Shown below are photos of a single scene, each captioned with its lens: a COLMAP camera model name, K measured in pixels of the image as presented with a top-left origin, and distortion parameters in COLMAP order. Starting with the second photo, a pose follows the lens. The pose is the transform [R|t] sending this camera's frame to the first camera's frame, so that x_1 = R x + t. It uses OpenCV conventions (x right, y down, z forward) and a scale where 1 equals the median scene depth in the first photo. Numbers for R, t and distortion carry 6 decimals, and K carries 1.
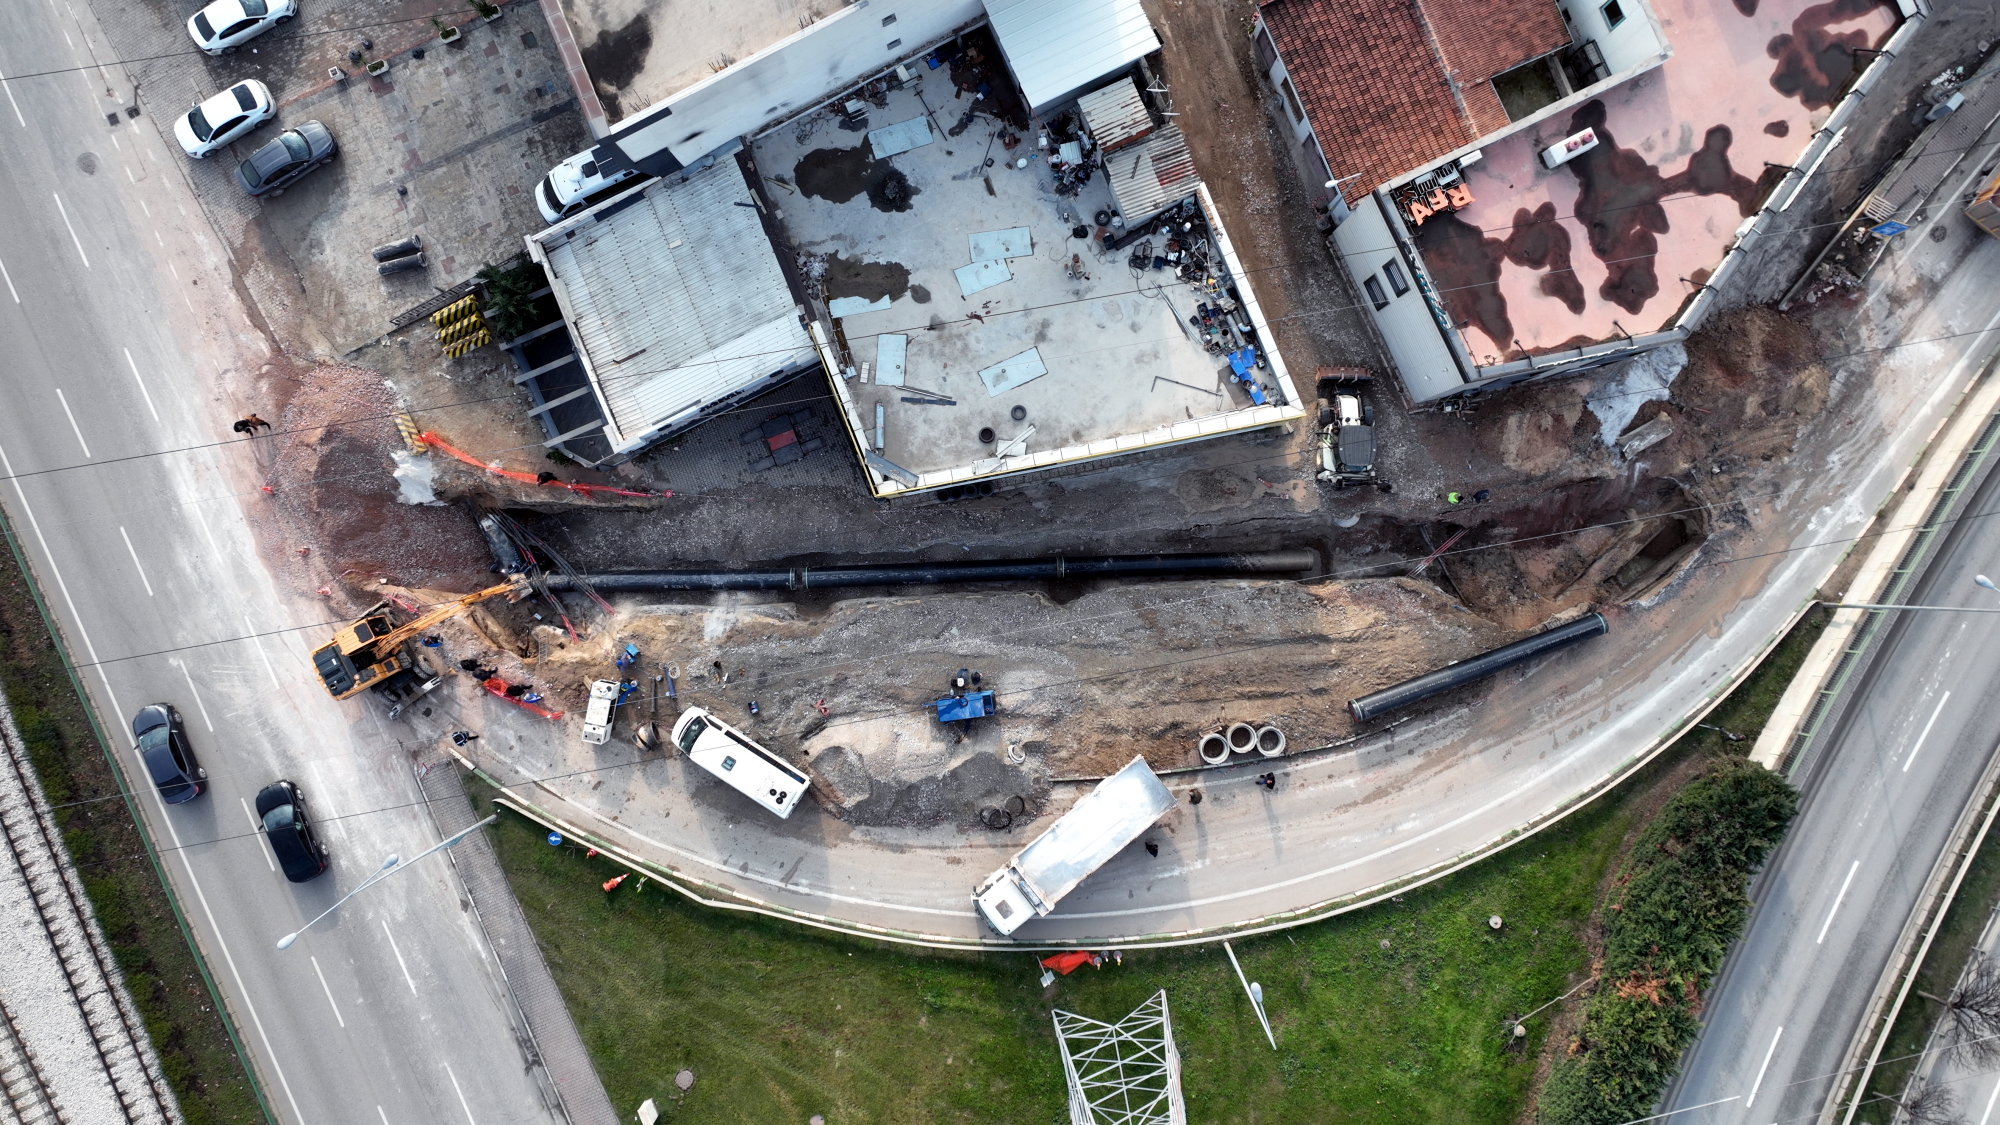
lens RADIAL K [[1401.8, 0, 1000.0], [0, 1401.8, 562.5], [0, 0, 1]] dist [0.000238, 0.019565]
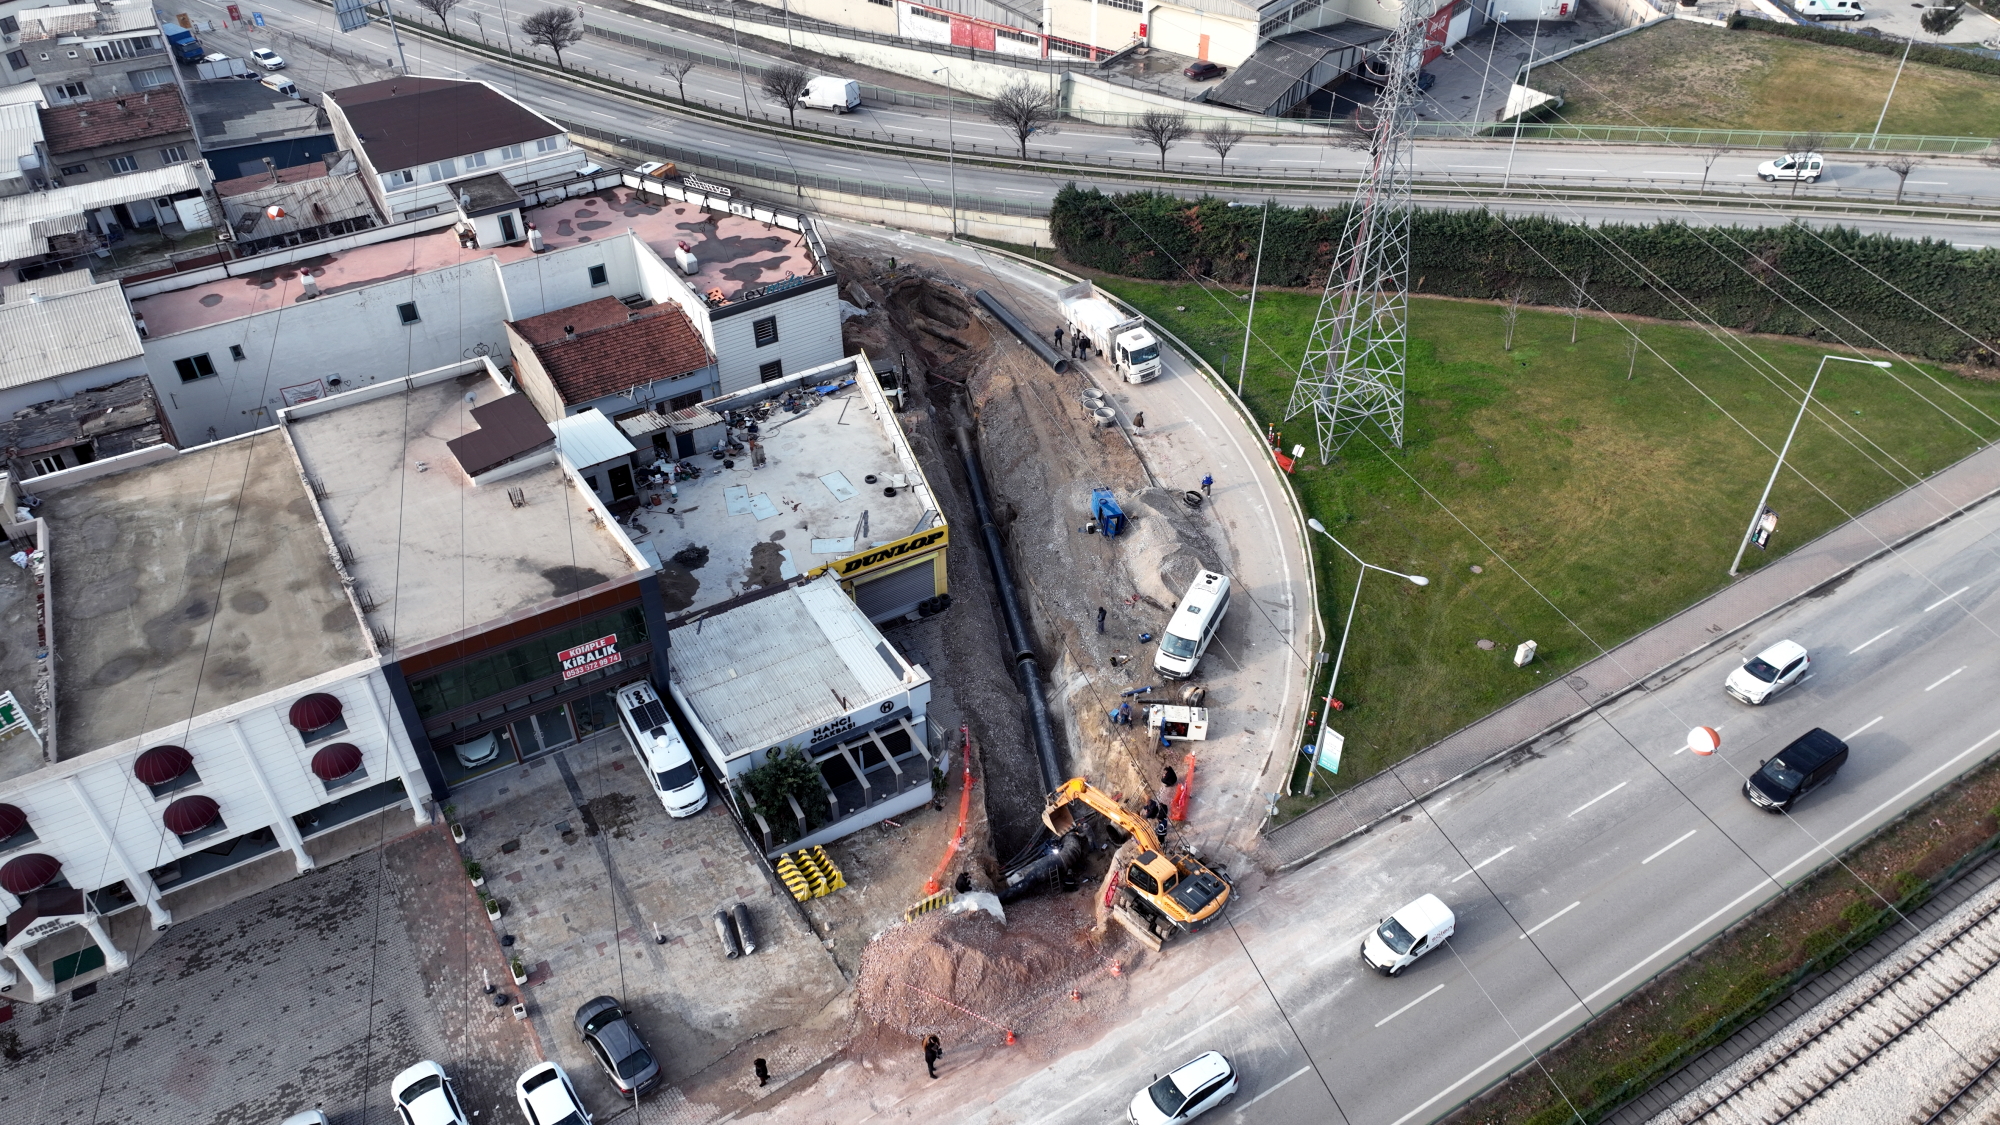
lens RADIAL K [[1401.8, 0, 1000.0], [0, 1401.8, 562.5], [0, 0, 1]] dist [0.000238, 0.019565]
pose [[-0.129092, -0.620328, 0.773647, -1.035221], [0.991596, -0.087467, 0.095326, -0.118300], [0.008535, 0.779451, 0.626406, 0.259100]]
